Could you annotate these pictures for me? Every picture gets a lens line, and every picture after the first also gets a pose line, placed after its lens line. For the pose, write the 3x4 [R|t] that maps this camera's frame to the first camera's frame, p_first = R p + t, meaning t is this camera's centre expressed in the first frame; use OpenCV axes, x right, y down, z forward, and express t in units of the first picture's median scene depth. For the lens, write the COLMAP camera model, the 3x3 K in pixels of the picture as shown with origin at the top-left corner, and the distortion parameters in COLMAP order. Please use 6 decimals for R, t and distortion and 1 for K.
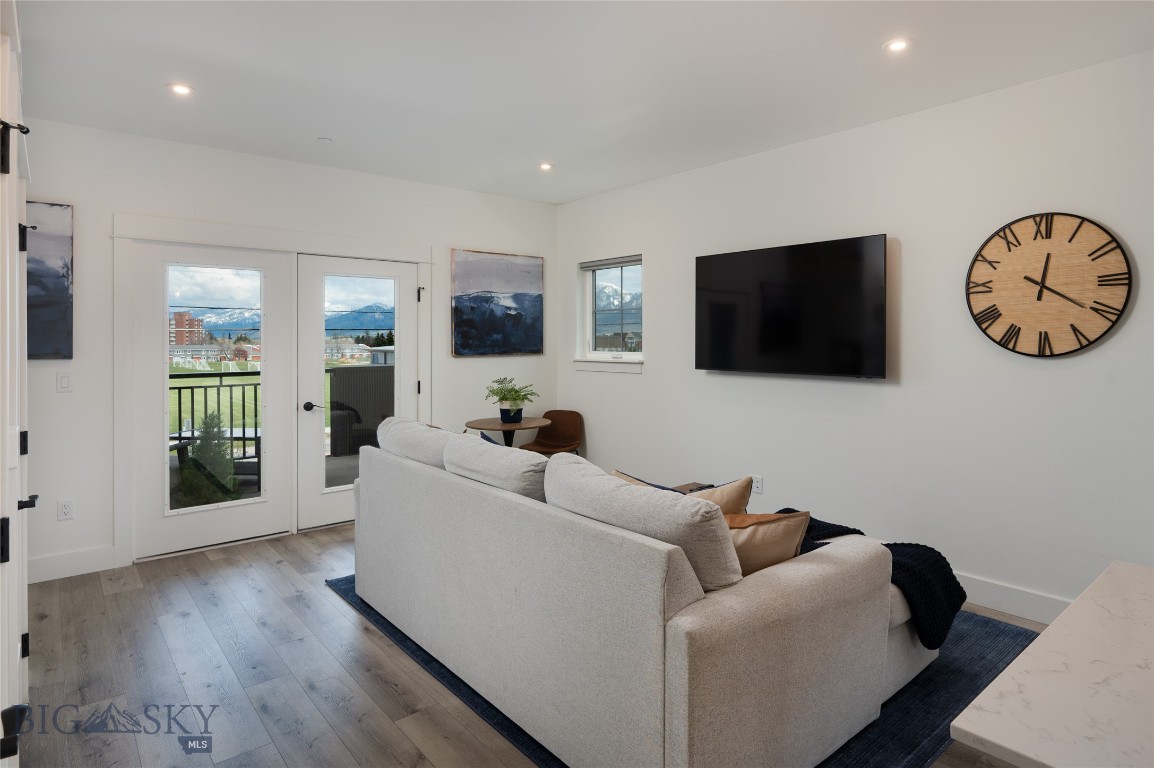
lens RADIAL K [[640.0, 0, 631.2], [0, 640.0, 344.1], [0, 0, 1]] dist [-0.001148, -0.000374]
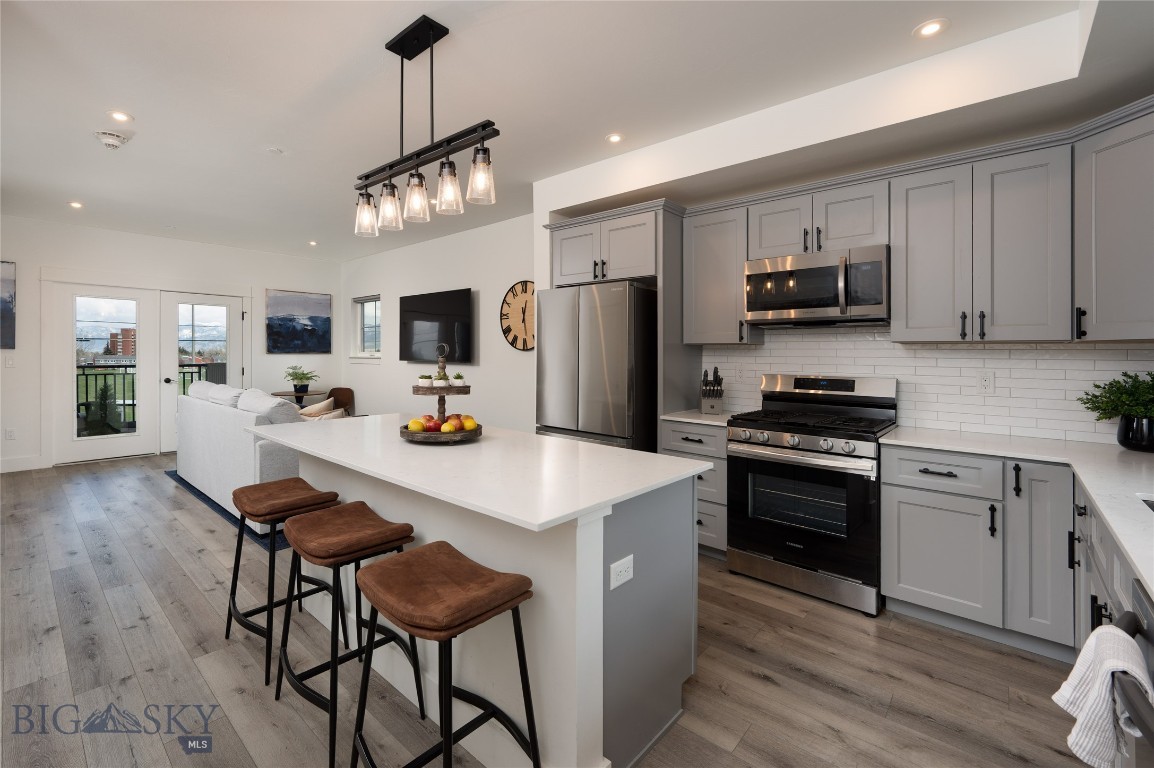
lens RADIAL K [[490.0, 0, 536.4], [0, 490.0, 360.8], [0, 0, 1]] dist [0.000663, -0.000080]
pose [[0.996557, 0.007643, 0.082556, 0.363186], [-0.008138, 0.999951, 0.005663, 0.029059], [-0.082509, -0.006316, 0.996570, -0.378881]]
